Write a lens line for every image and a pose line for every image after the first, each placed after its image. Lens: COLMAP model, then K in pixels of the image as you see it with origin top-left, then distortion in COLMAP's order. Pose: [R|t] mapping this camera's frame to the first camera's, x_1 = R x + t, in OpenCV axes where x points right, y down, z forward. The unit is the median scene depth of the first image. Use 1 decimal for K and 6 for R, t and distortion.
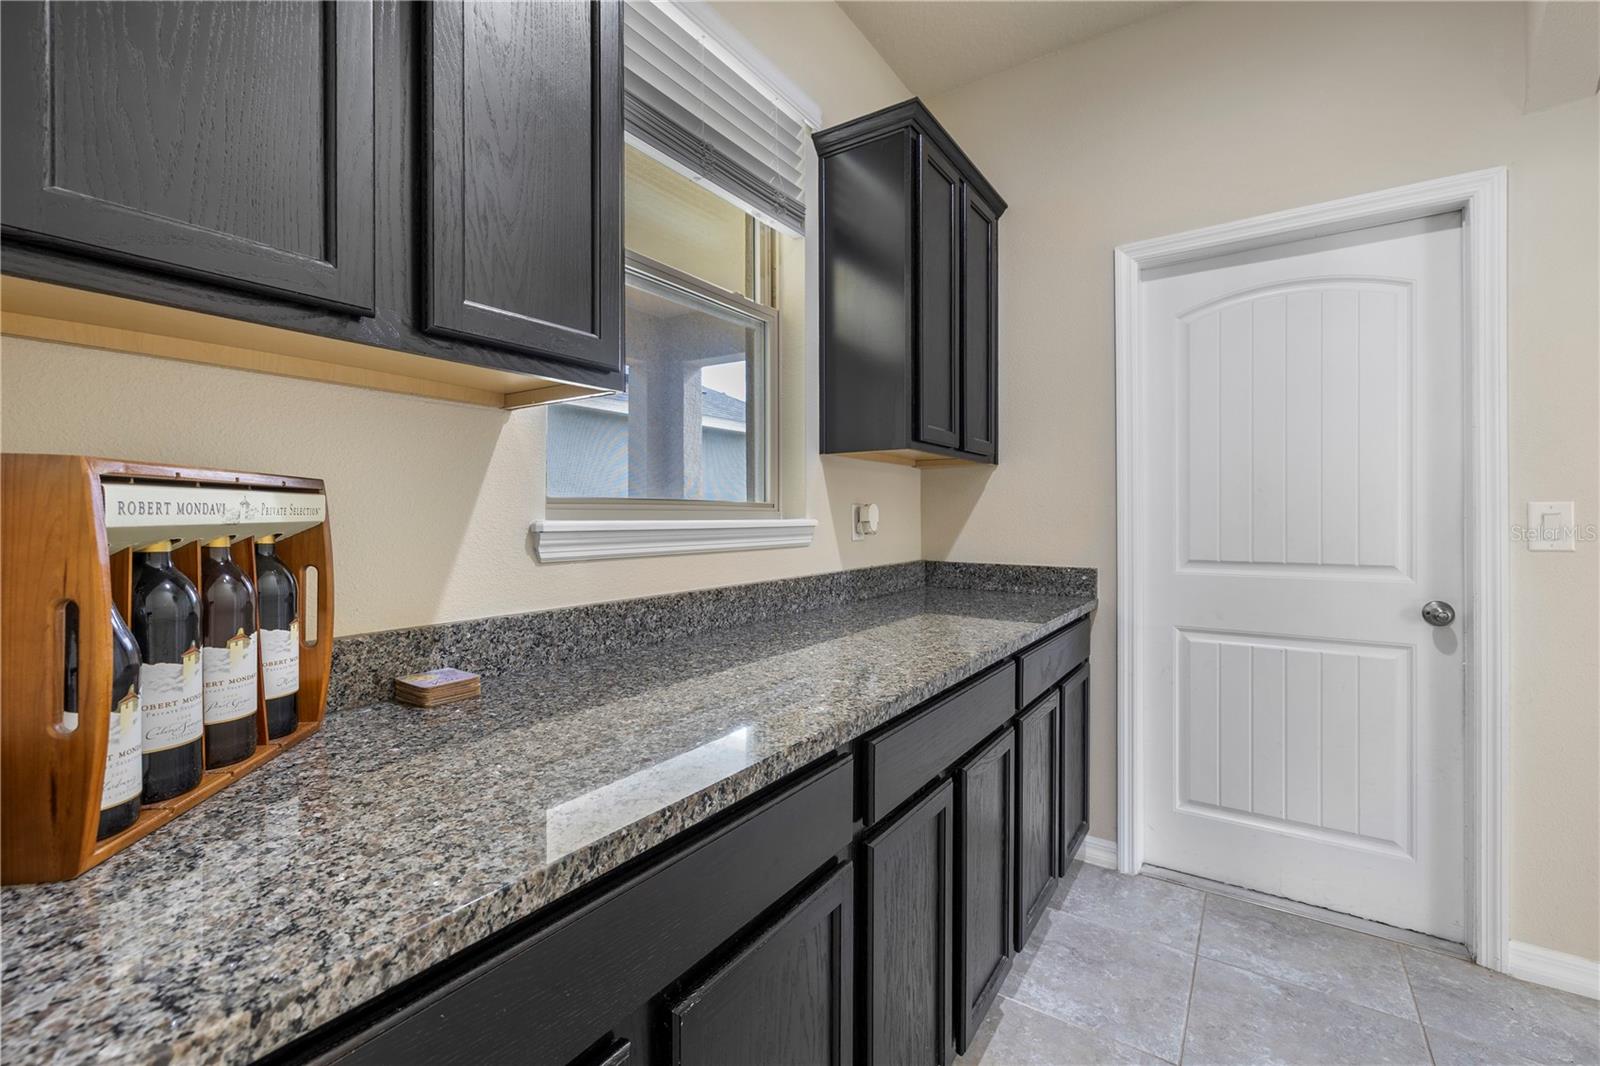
lens RADIAL K [[680.5, 0, 794.7], [0, 680.5, 522.2], [0, 0, 1]] dist [0.000878, 0.000111]
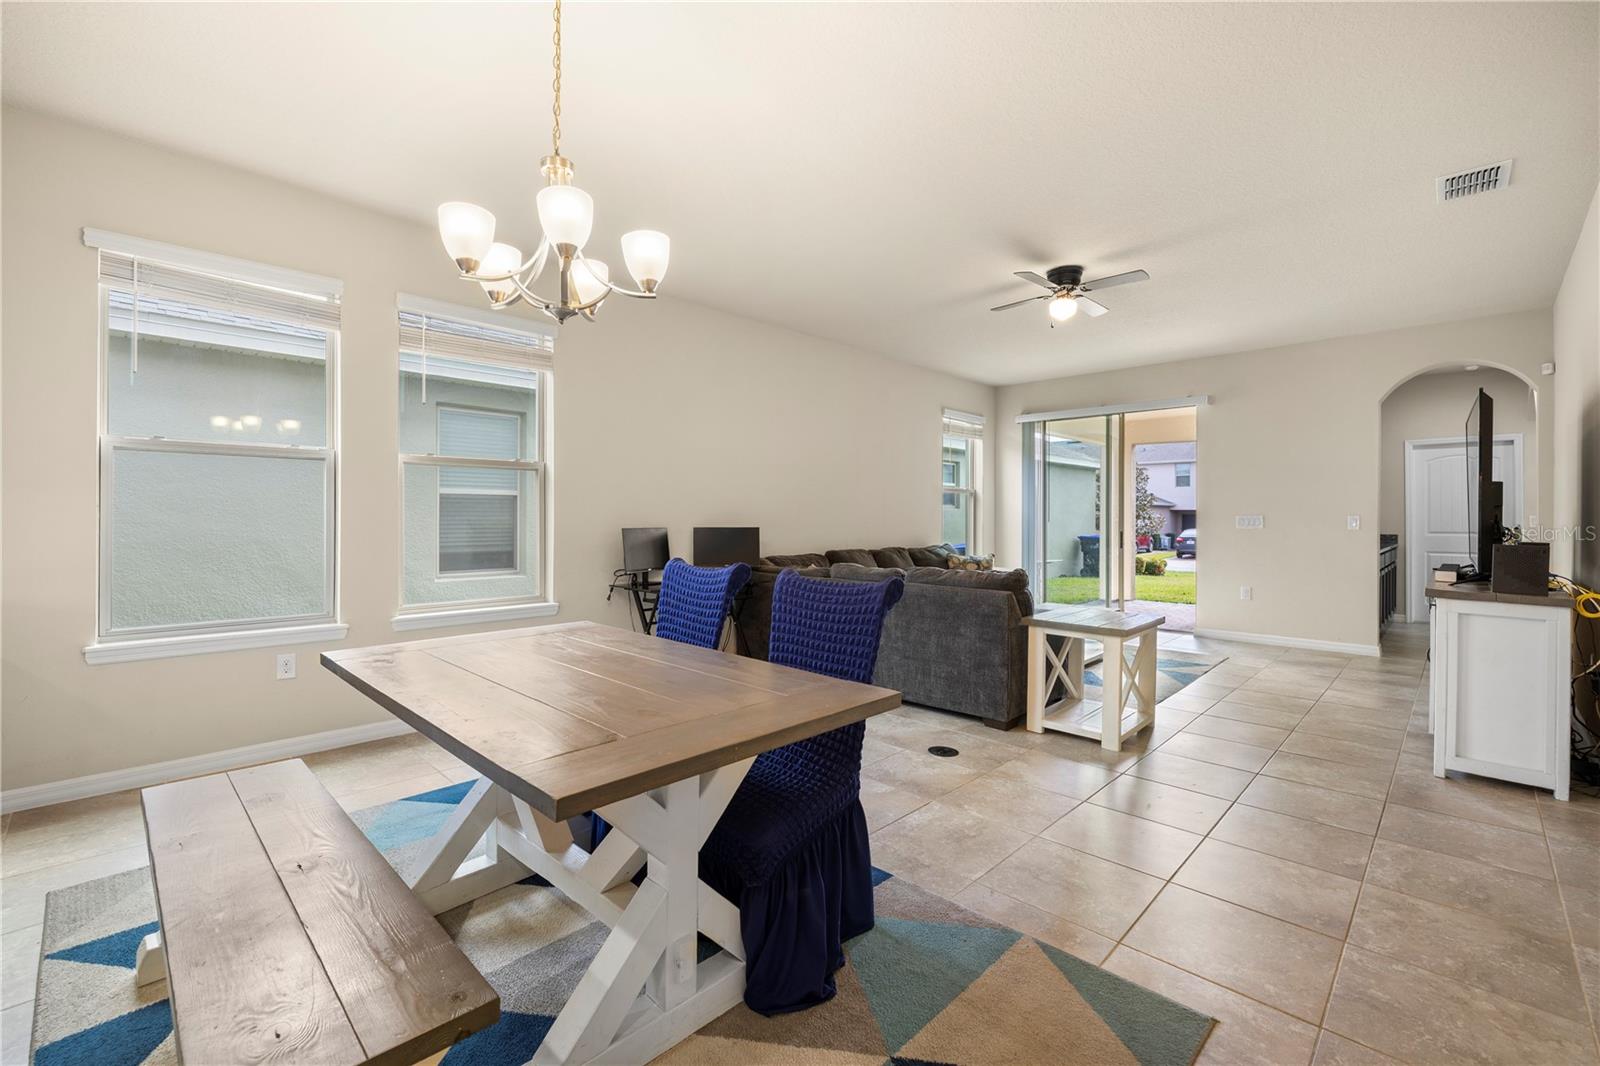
lens RADIAL K [[680.5, 0, 794.7], [0, 680.5, 522.2], [0, 0, 1]] dist [0.000878, 0.000111]
pose [[0.985388, 0.003300, -0.170291, -1.961708], [-0.003906, 0.999987, -0.003221, 0.030614], [0.170279, 0.003839, 0.985388, -2.884728]]
